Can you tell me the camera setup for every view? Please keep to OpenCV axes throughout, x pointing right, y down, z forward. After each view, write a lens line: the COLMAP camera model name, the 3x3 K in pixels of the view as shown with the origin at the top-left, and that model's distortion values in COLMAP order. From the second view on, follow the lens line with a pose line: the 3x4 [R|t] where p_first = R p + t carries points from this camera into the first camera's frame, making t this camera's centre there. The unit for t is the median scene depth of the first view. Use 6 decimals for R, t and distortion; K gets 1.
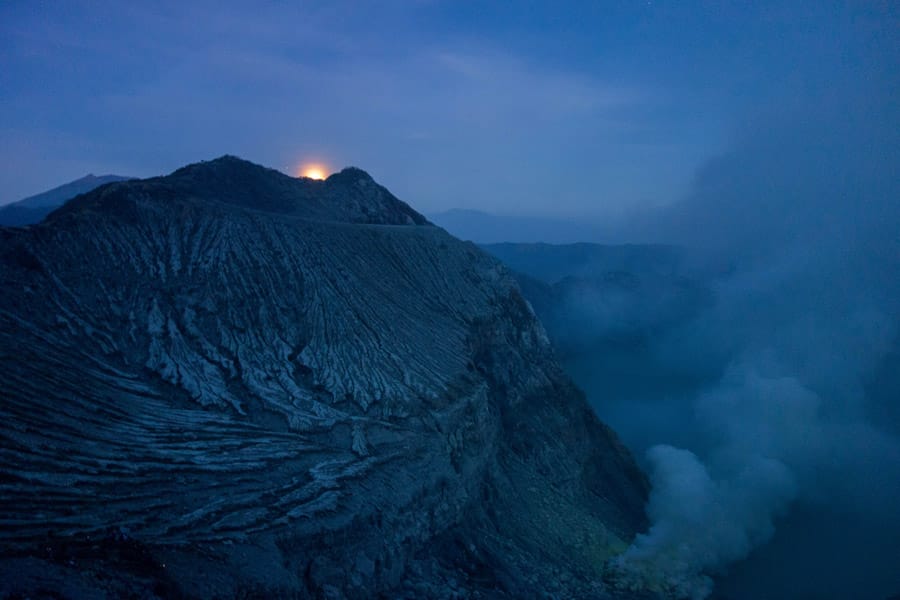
lens RADIAL K [[708.5, 0, 446.5], [0, 708.5, 298.8], [0, 0, 1]] dist [-0.004604, -0.001096]
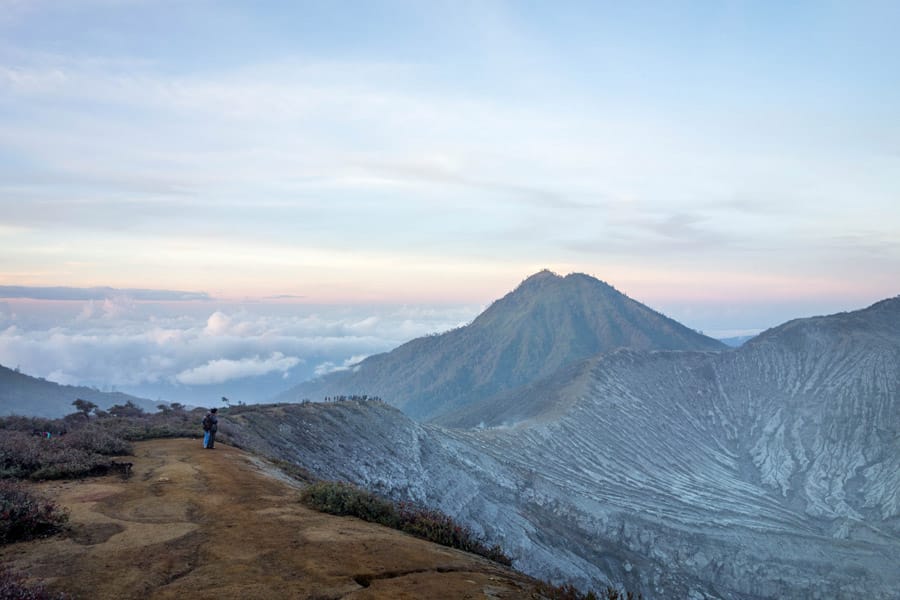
lens RADIAL K [[708.5, 0, 446.8], [0, 708.5, 301.0], [0, 0, 1]] dist [-0.004604, -0.001096]
pose [[0.427732, -0.009808, -0.903852, 0.579752], [-0.110209, 0.991915, -0.062918, -0.050366], [0.897162, 0.126525, 0.423193, -0.217492]]
